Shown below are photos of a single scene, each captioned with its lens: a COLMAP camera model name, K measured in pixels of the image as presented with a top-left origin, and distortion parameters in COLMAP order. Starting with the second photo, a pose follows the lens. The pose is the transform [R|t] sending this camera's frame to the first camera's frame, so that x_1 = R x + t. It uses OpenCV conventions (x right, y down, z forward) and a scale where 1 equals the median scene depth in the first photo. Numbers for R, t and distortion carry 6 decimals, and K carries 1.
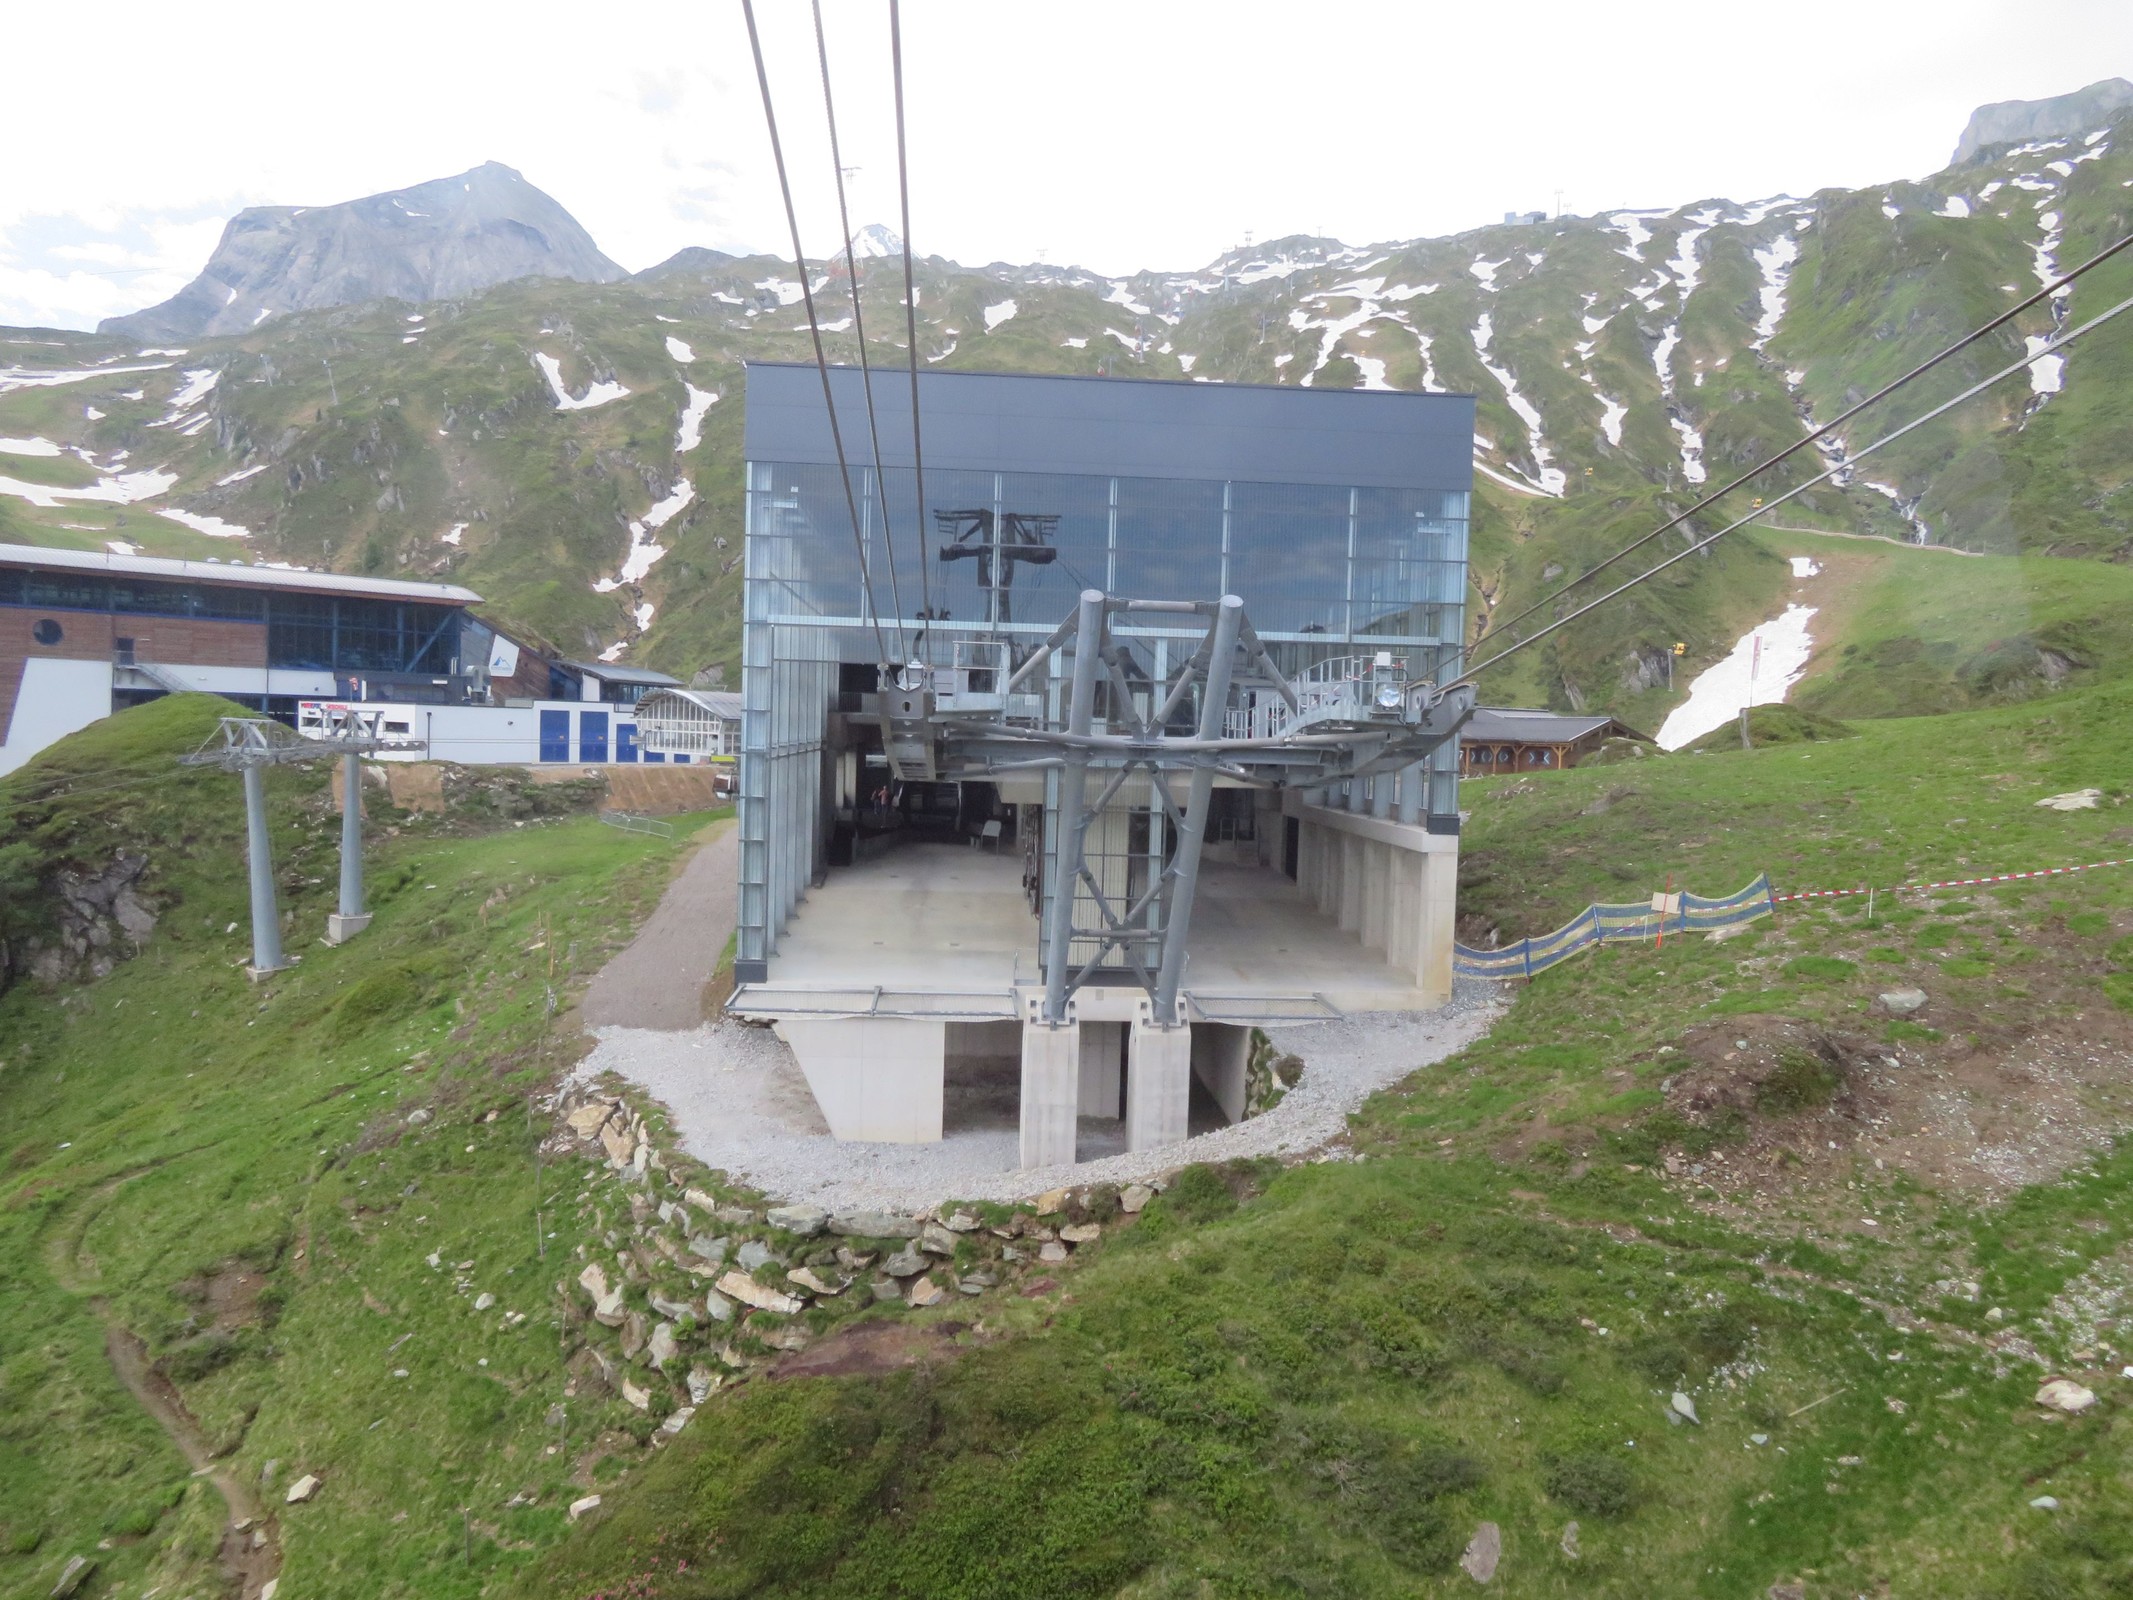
lens RADIAL K [[1531.5, 0, 1066.5], [0, 1531.5, 800.0], [0, 0, 1]] dist [-0.006758, -0.004738]
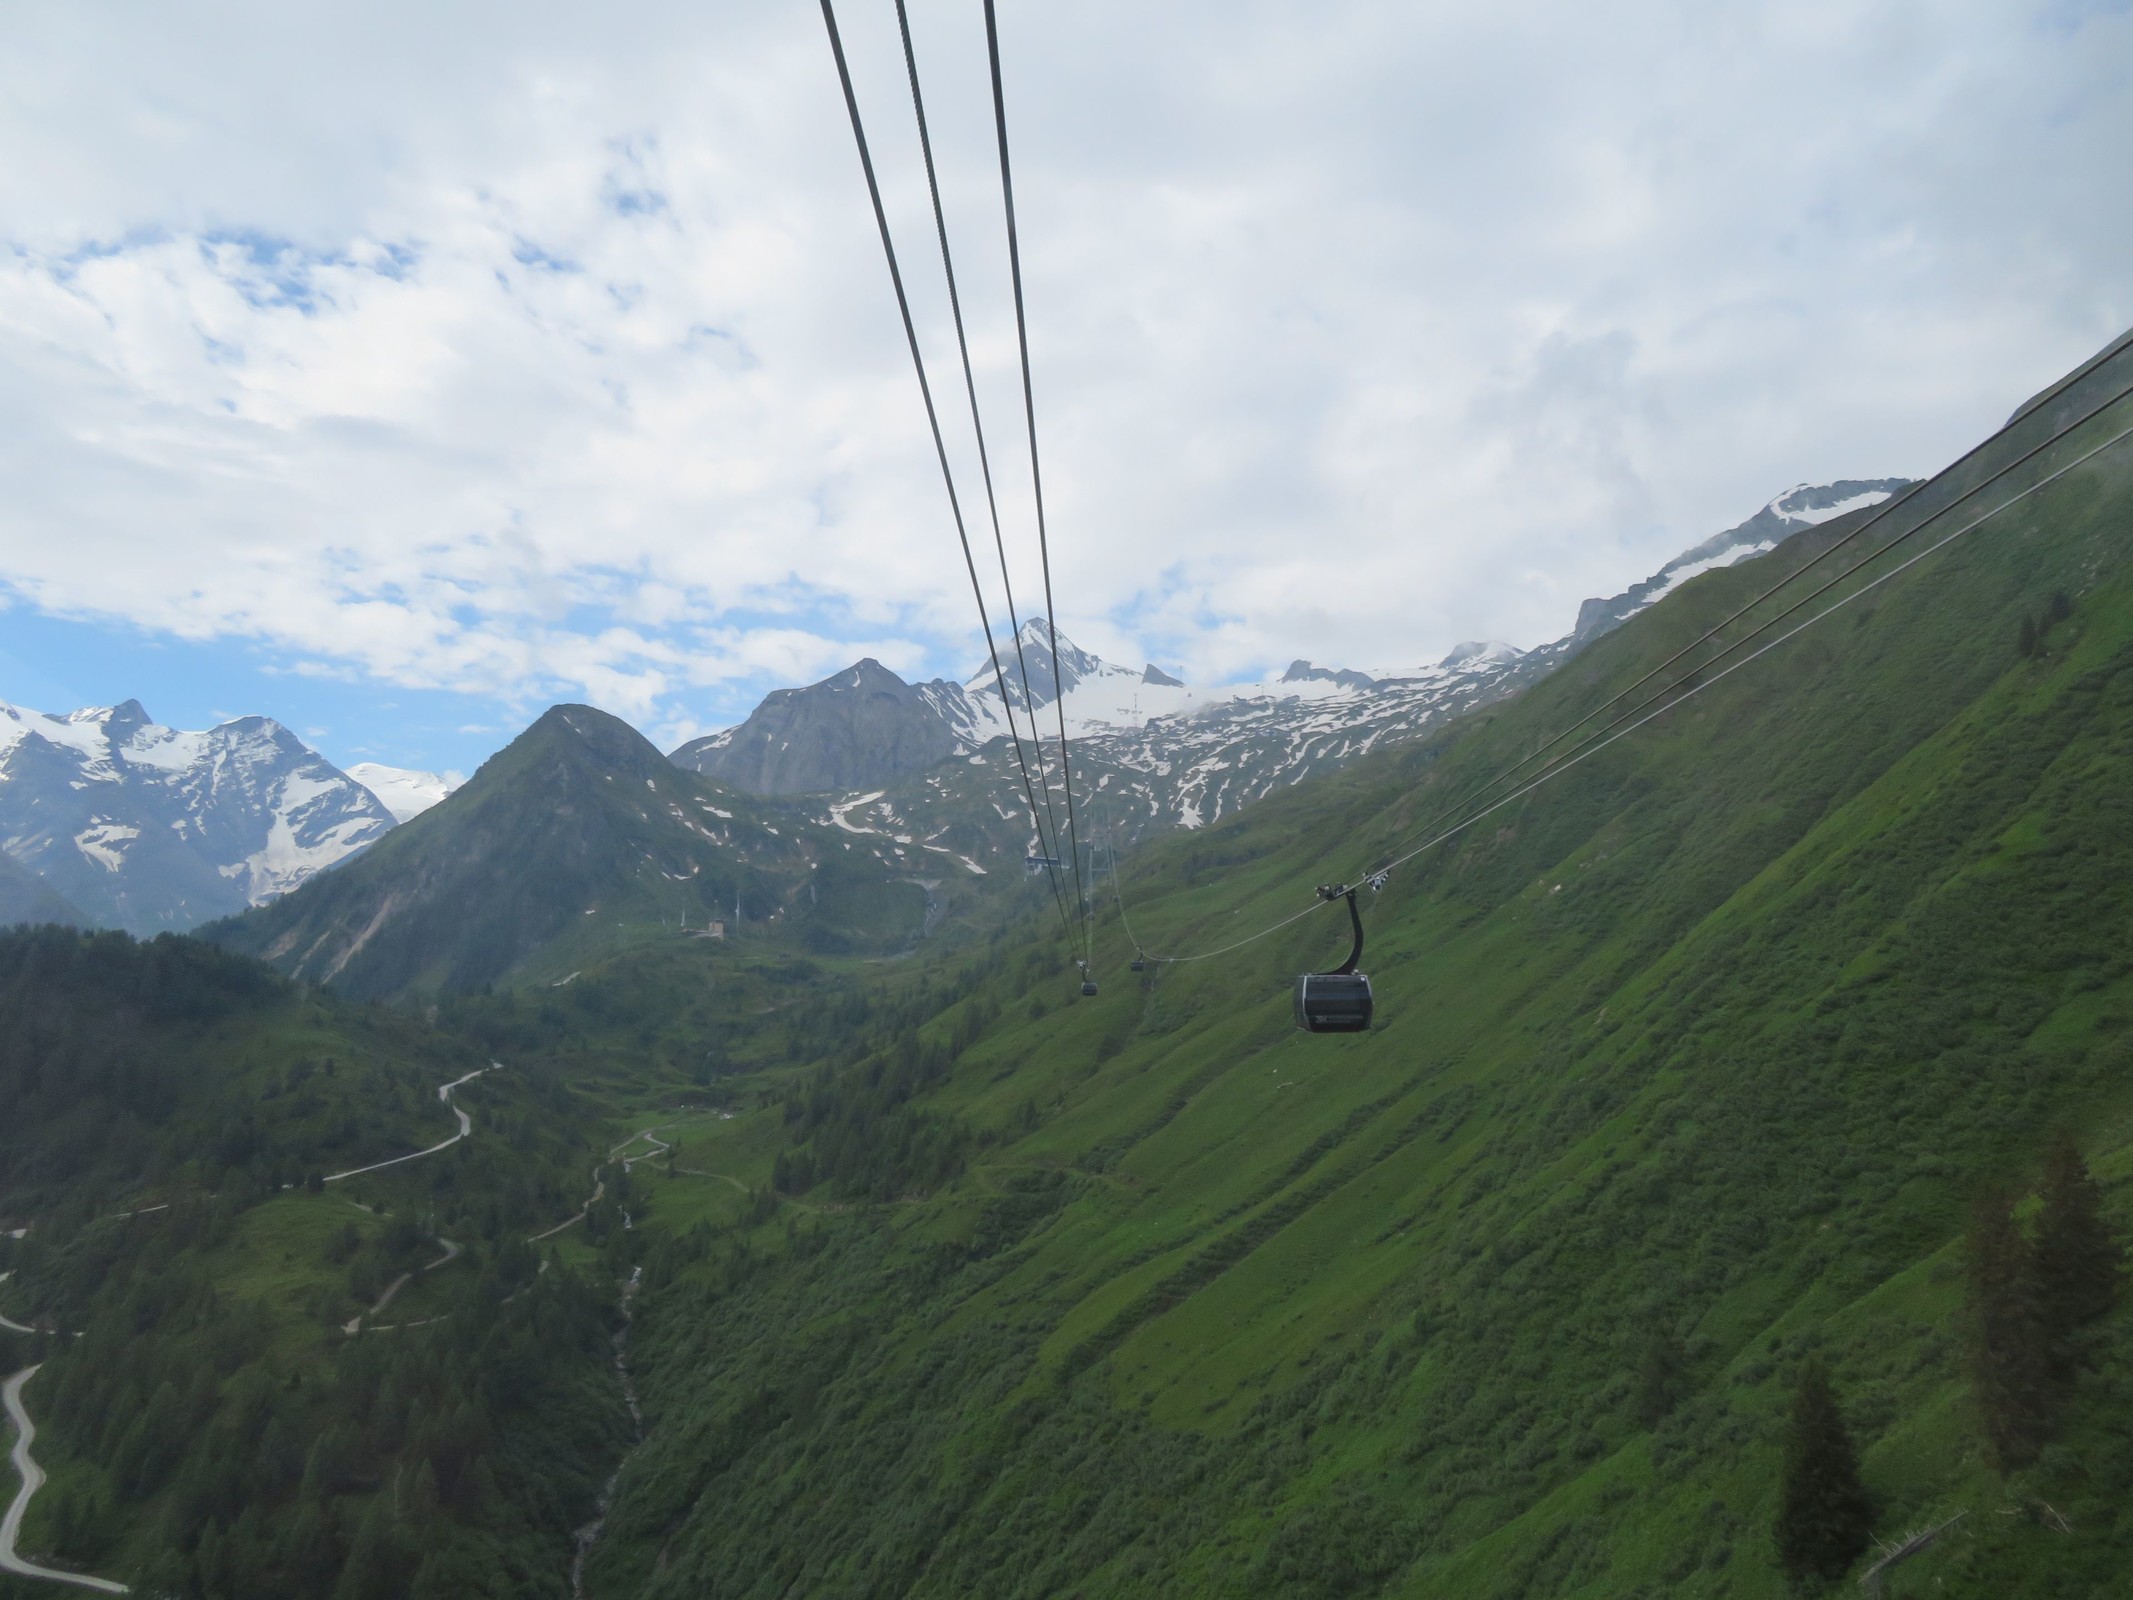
lens RADIAL K [[1533.4, 0, 1066.5], [0, 1533.4, 800.0], [0, 0, 1]] dist [-0.004947, -0.004298]
pose [[0.995110, -0.043619, -0.088624, 0.252198], [0.028262, 0.985437, -0.167673, 0.450975], [0.094647, 0.164349, 0.981851, -3.437850]]
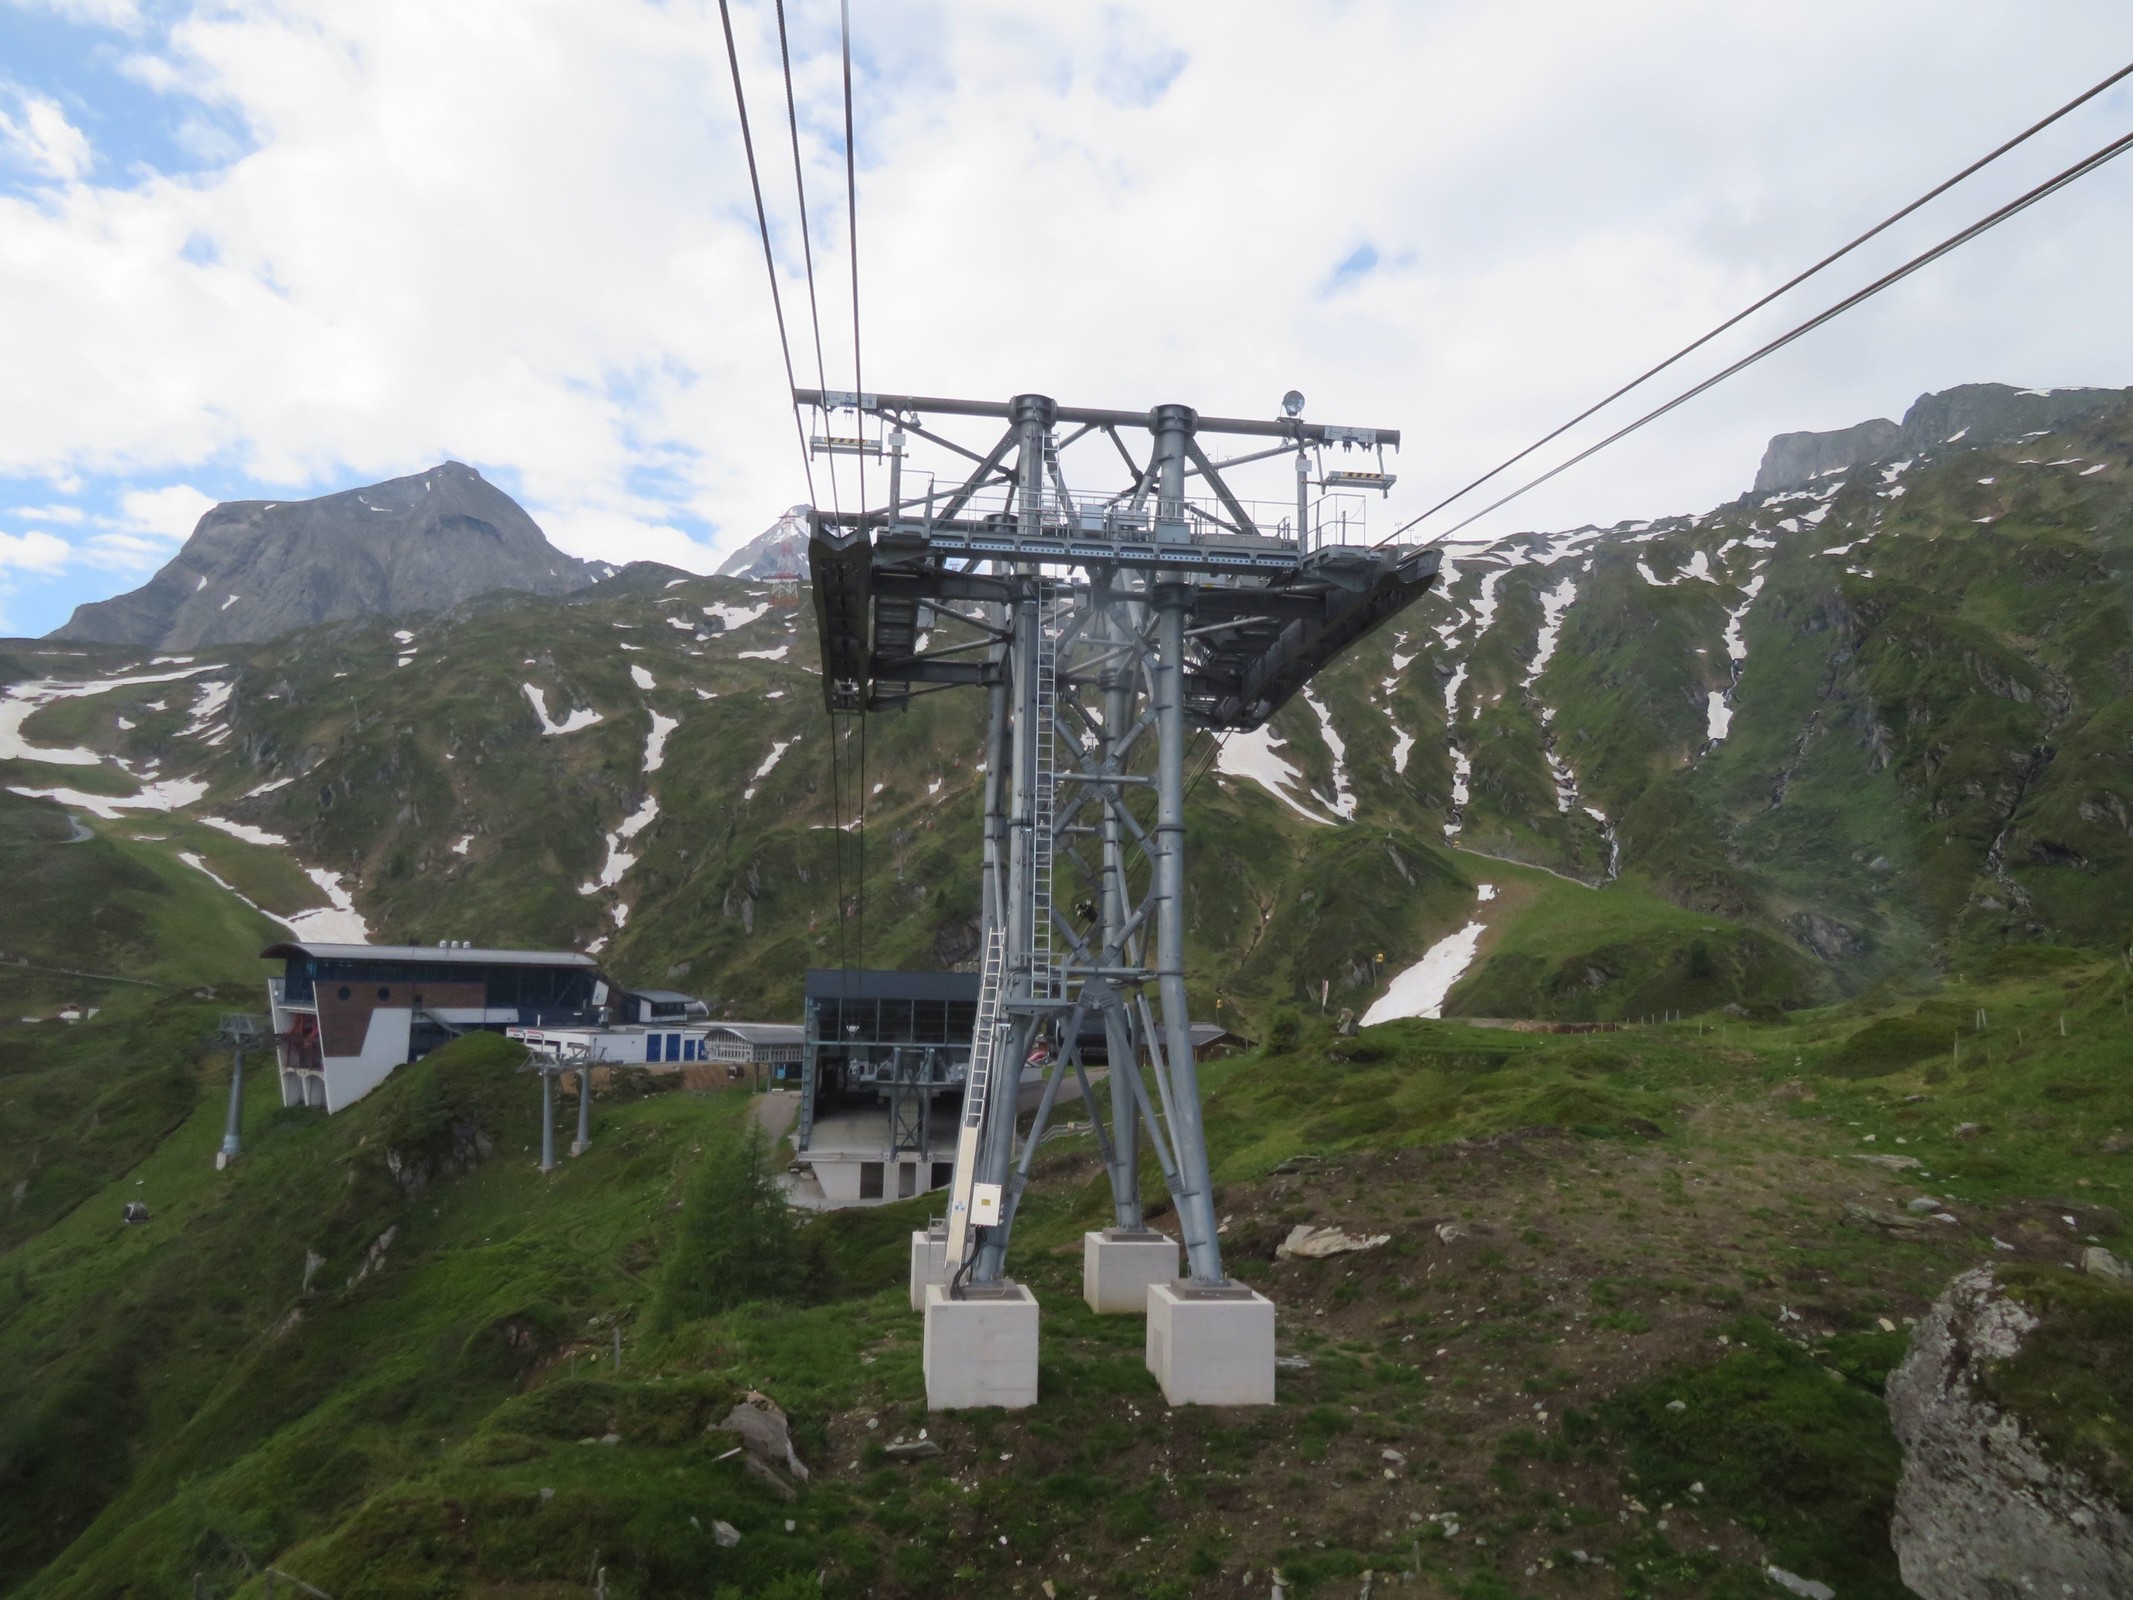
lens RADIAL K [[1533.4, 0, 1066.5], [0, 1533.4, 800.0], [0, 0, 1]] dist [-0.004947, -0.004298]
pose [[0.998619, 0.002341, 0.052493, 0.016472], [0.006094, 0.987105, -0.159960, -0.008616], [-0.052191, 0.160059, 0.985727, -0.209995]]
